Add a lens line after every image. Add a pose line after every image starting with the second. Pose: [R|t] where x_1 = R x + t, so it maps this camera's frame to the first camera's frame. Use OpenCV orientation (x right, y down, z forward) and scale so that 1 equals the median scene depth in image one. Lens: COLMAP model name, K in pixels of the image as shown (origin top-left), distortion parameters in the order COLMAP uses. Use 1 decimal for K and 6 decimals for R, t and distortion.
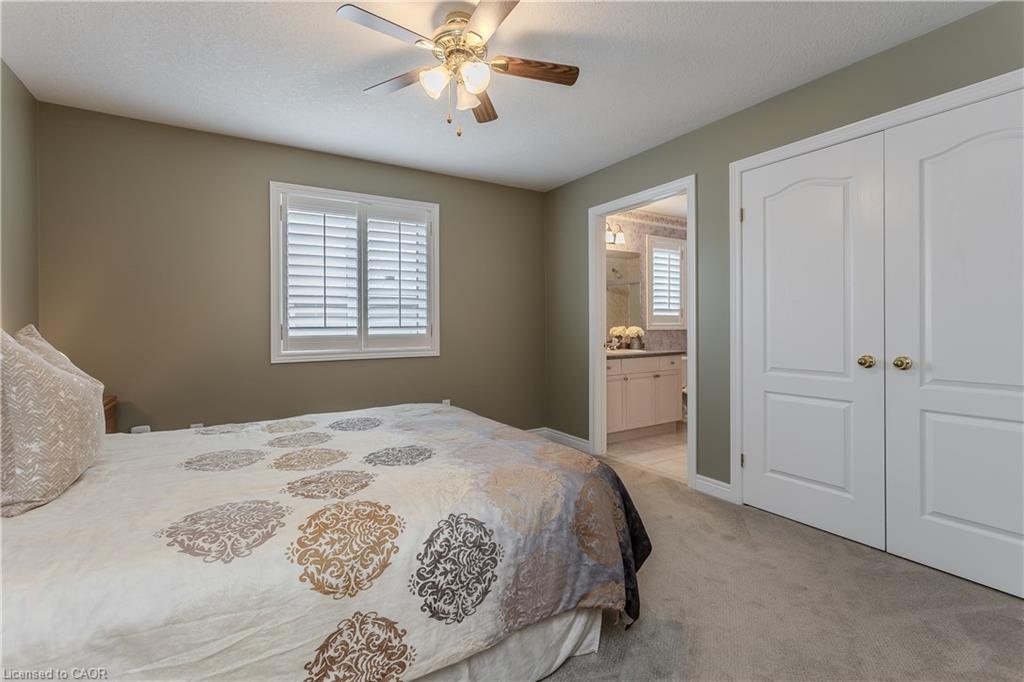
lens RADIAL K [[464.2, 0, 516.1], [0, 464.2, 330.0], [0, 0, 1]] dist [0.000245, 0.001178]
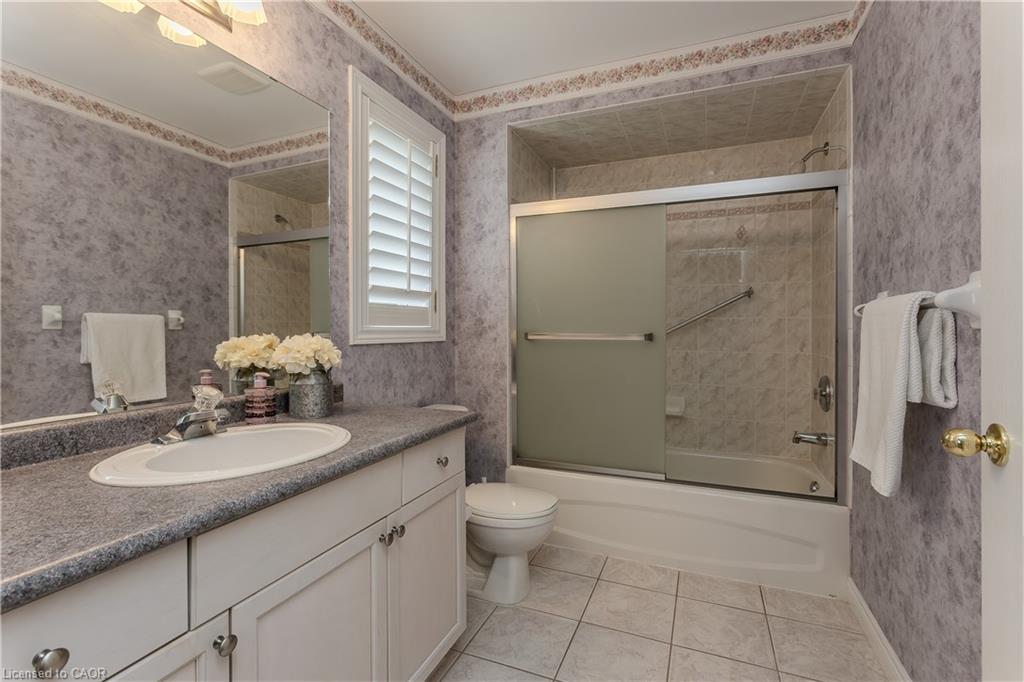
lens RADIAL K [[464.2, 0, 517.2], [0, 464.2, 332.8], [0, 0, 1]] dist [0.000245, 0.001178]
pose [[0.813481, 0.004309, 0.581575, 0.179084], [-0.000398, 0.999976, -0.006853, -0.006179], [-0.581591, 0.005344, 0.813464, 0.635904]]
